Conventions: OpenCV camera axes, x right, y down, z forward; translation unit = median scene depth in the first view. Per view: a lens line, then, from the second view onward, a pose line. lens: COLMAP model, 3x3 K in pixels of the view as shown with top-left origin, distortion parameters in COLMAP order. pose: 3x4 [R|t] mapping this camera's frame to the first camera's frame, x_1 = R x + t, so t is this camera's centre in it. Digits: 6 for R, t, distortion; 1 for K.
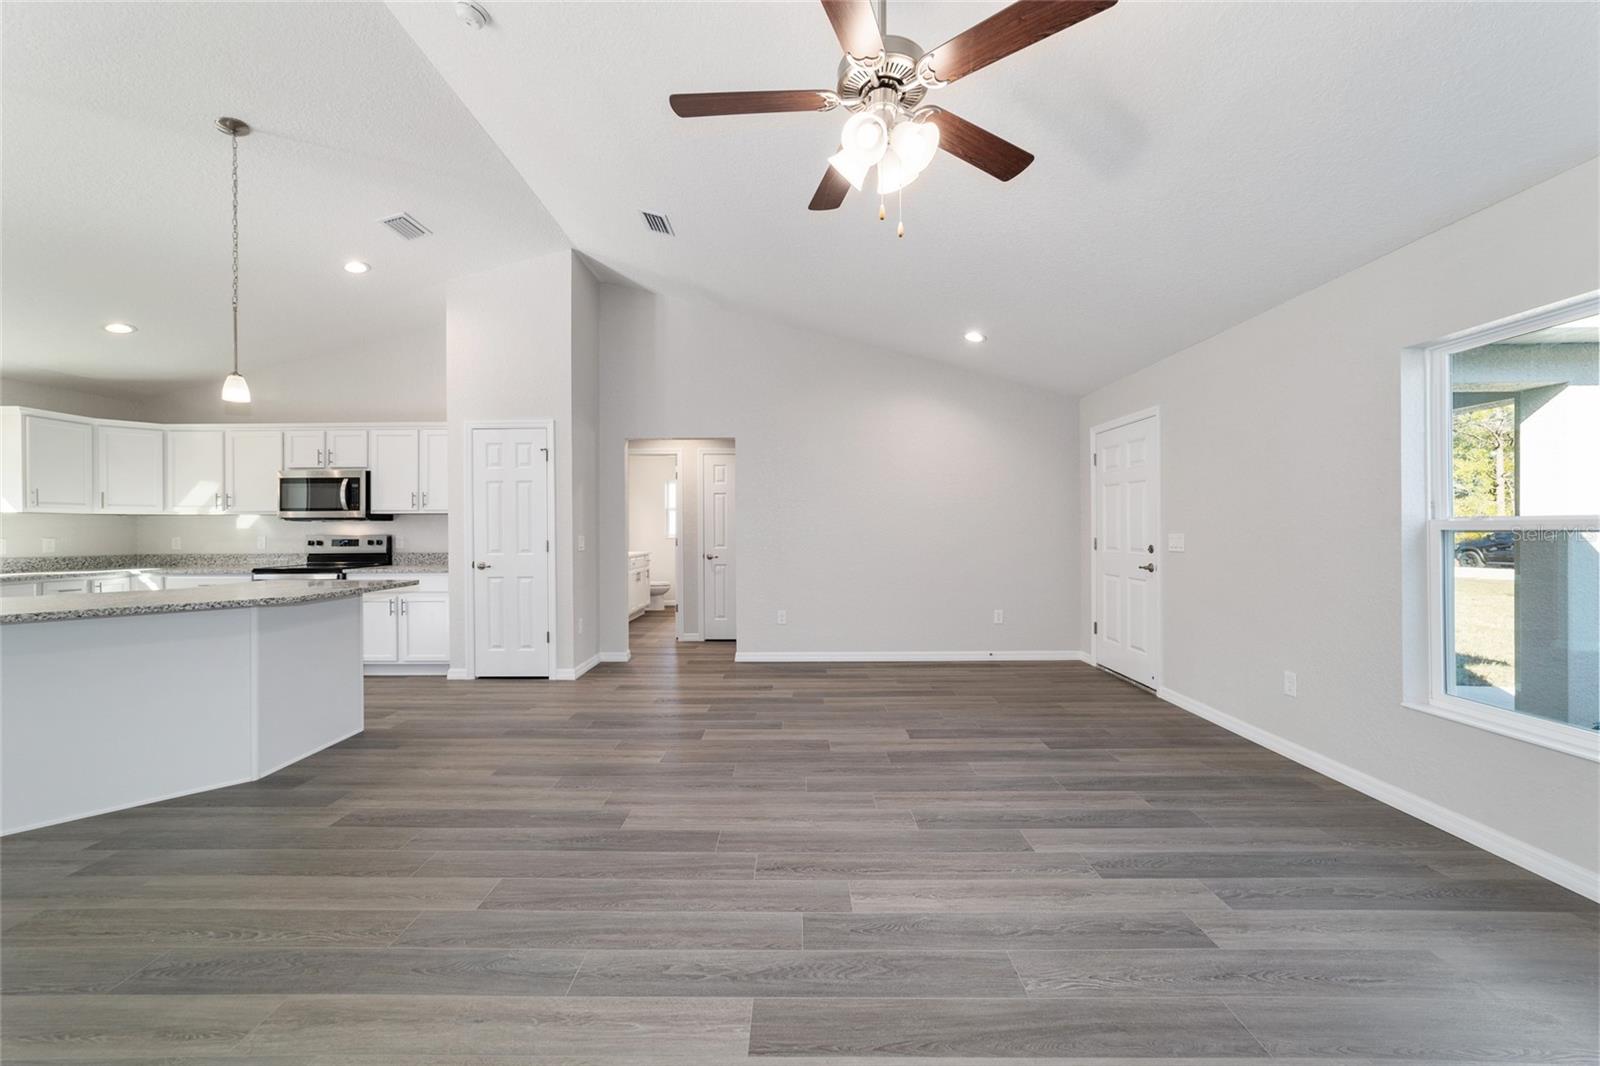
lens RADIAL K [[611.0, 0, 795.3], [0, 611.0, 528.8], [0, 0, 1]] dist [-0.019205, 0.008801]
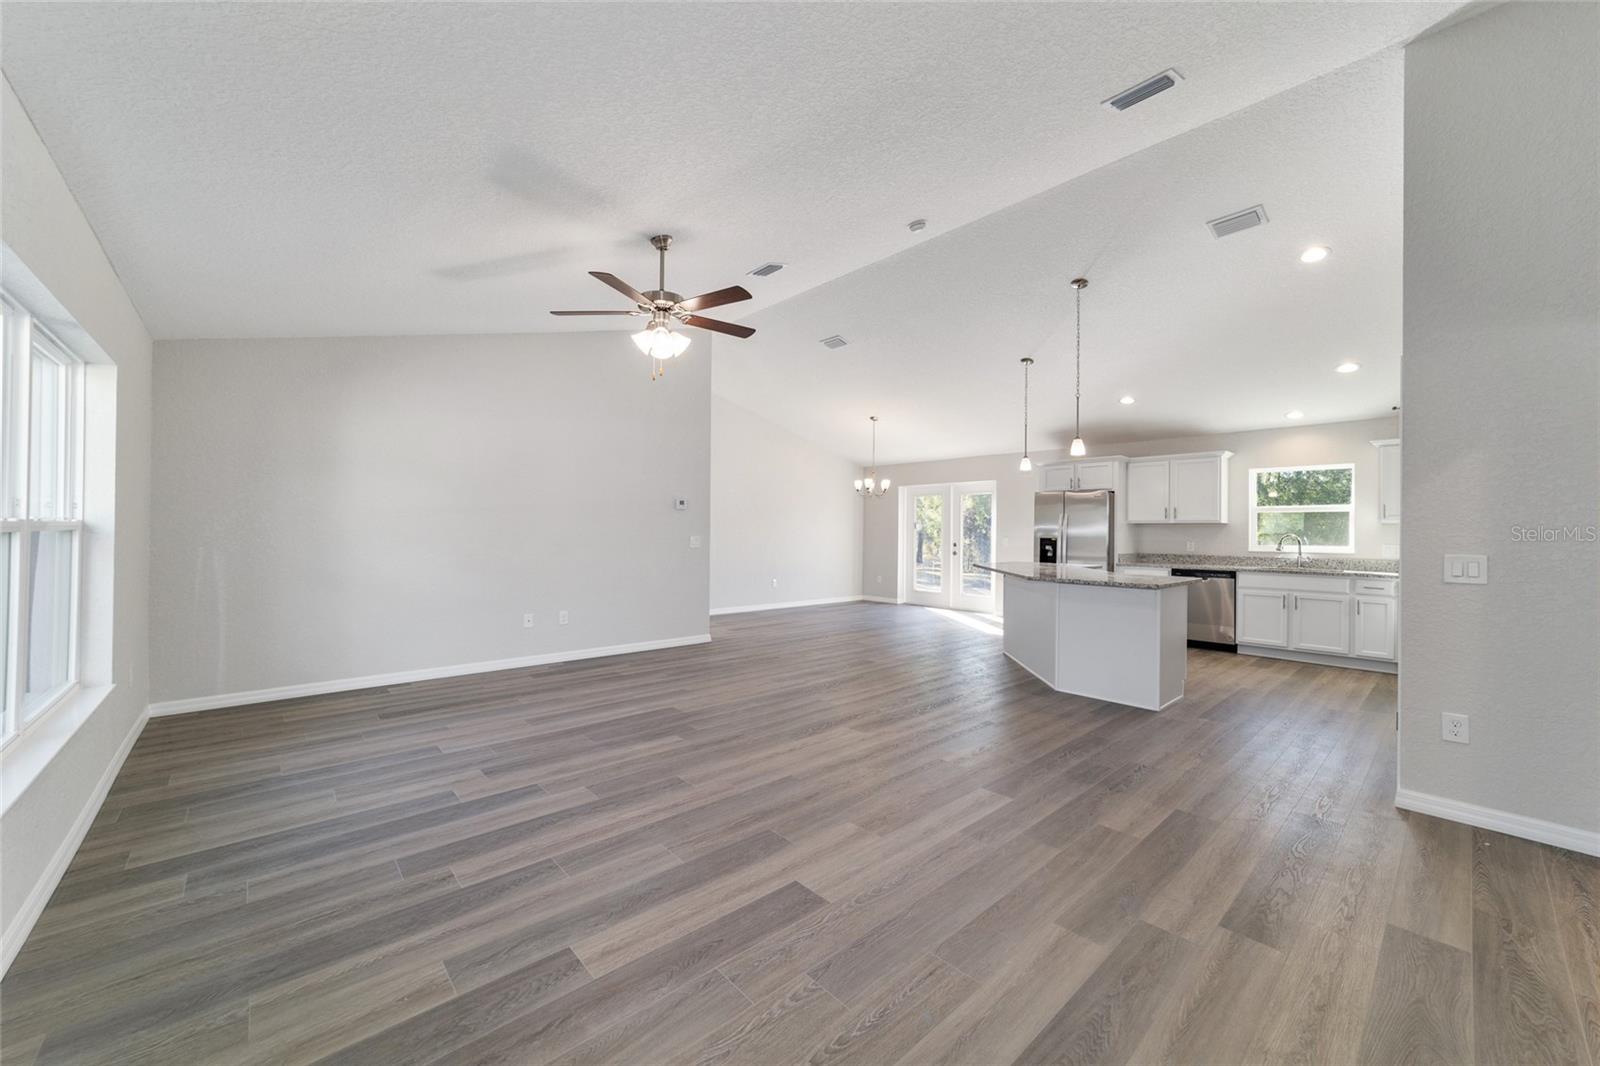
lens RADIAL K [[611.0, 0, 795.3], [0, 611.0, 528.8], [0, 0, 1]] dist [-0.019205, 0.008801]
pose [[-0.741379, -0.006580, -0.671055, 0.547417], [-0.007794, 0.999969, -0.001194, -0.007081], [0.671042, 0.004345, -0.741407, 1.322484]]
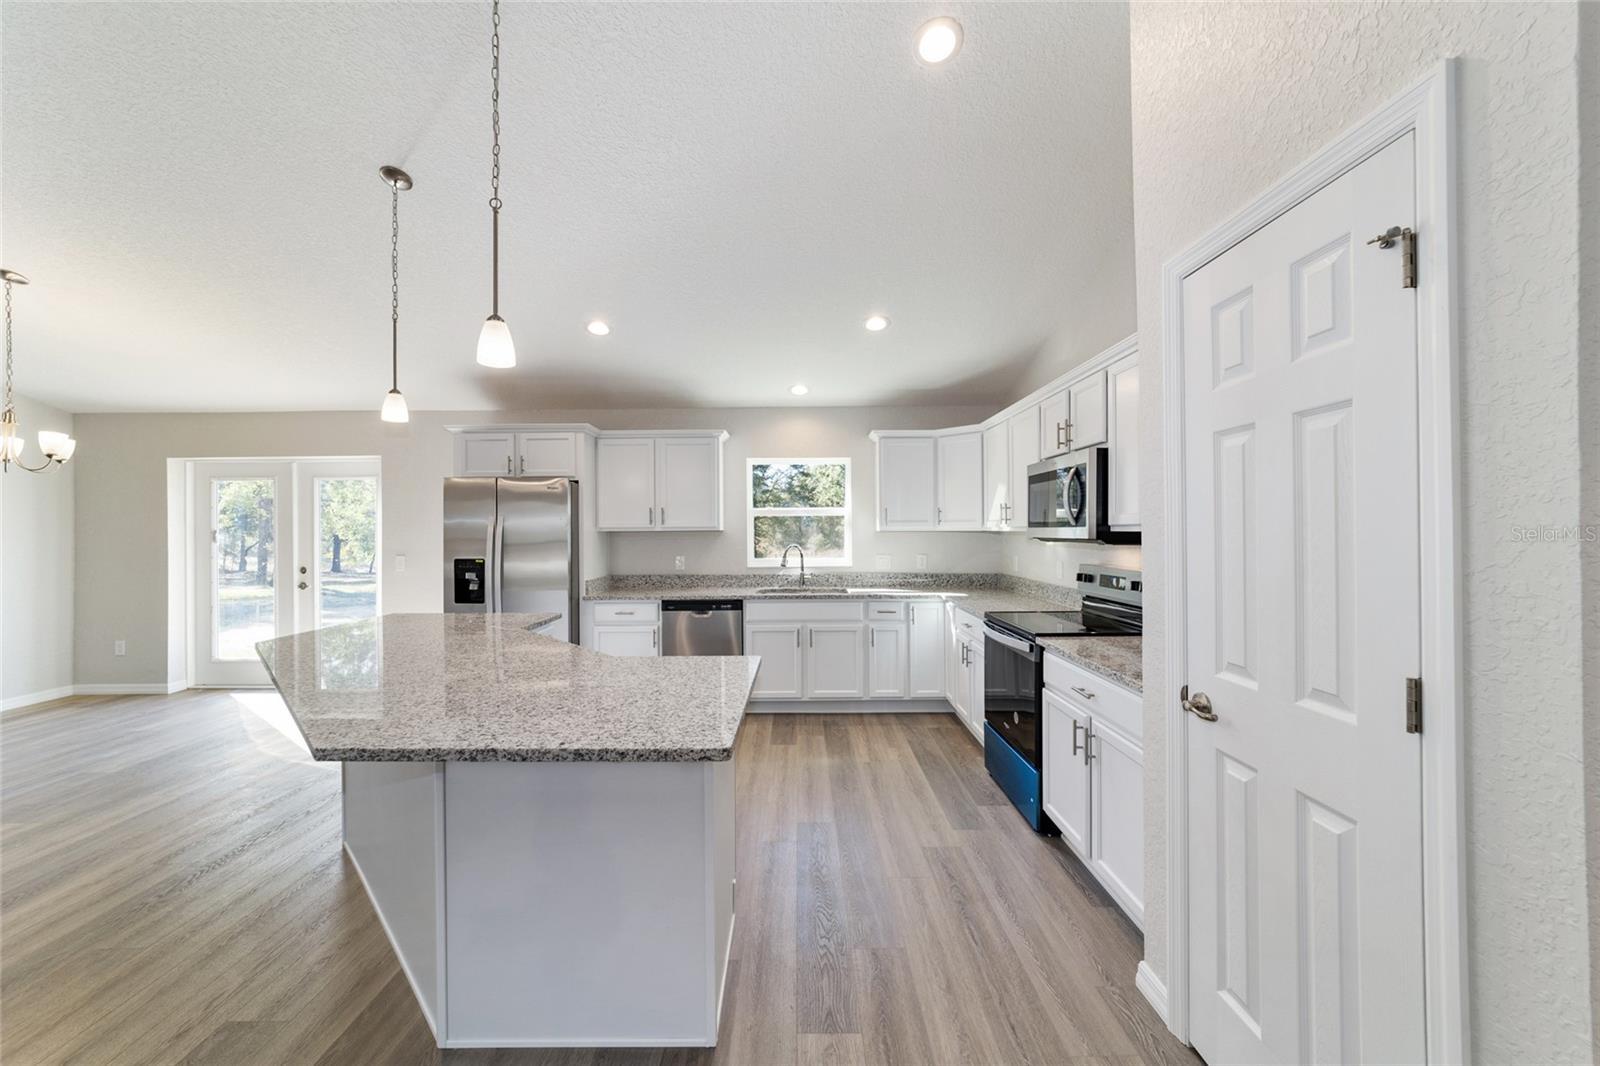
lens RADIAL K [[611.0, 0, 795.3], [0, 611.0, 528.8], [0, 0, 1]] dist [-0.019205, 0.008801]
pose [[0.002168, 0.002921, -0.999993, -0.261775], [0.005493, 0.999981, 0.002932, -0.041158], [0.999983, -0.005500, 0.002152, 1.007845]]
